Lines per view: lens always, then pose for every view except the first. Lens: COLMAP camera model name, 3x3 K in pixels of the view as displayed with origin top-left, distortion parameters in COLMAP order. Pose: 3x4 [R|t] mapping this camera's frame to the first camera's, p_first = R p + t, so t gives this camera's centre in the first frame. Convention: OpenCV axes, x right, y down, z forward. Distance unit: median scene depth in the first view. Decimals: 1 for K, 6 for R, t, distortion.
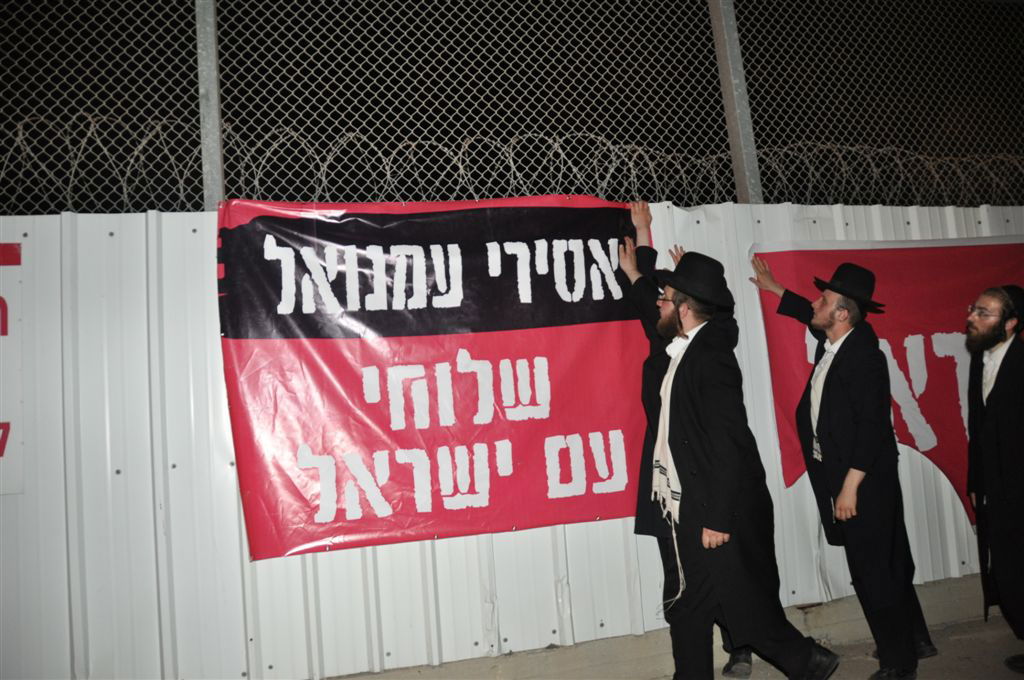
lens RADIAL K [[801.3, 0, 511.9], [0, 801.3, 353.7], [0, 0, 1]] dist [-0.148340, 0.111107]
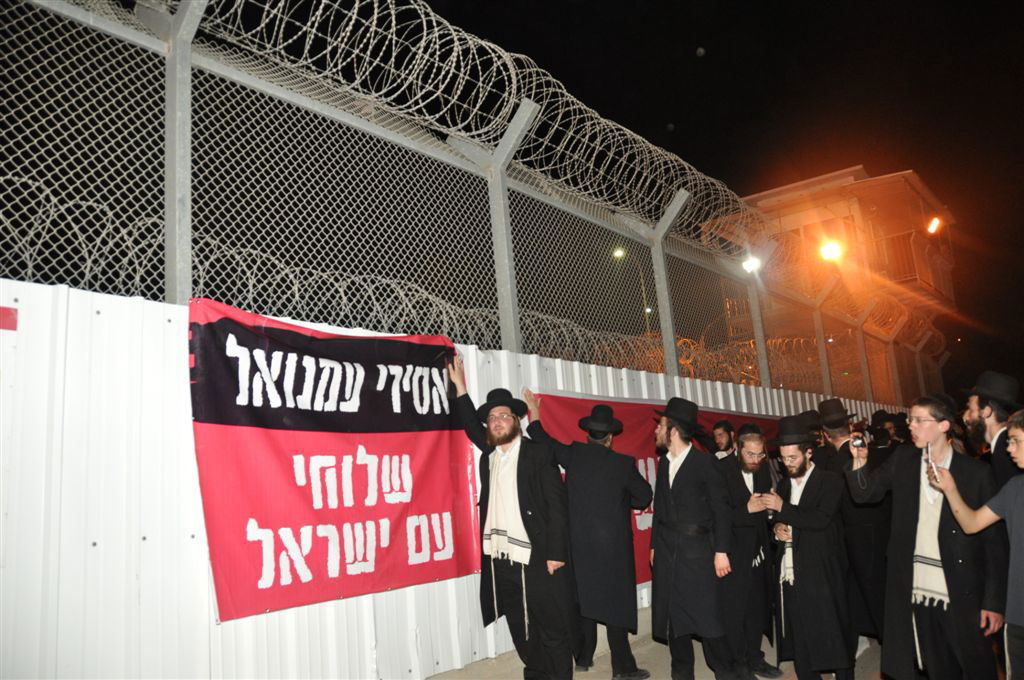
lens RADIAL K [[786.4, 0, 516.9], [0, 786.4, 341.4], [0, 0, 1]] dist [-0.142814, 0.087918]
pose [[0.791868, 0.137854, 0.594930, -0.622113], [-0.048433, 0.985297, -0.163843, 0.022441], [-0.608769, 0.100928, 0.786902, -0.134922]]
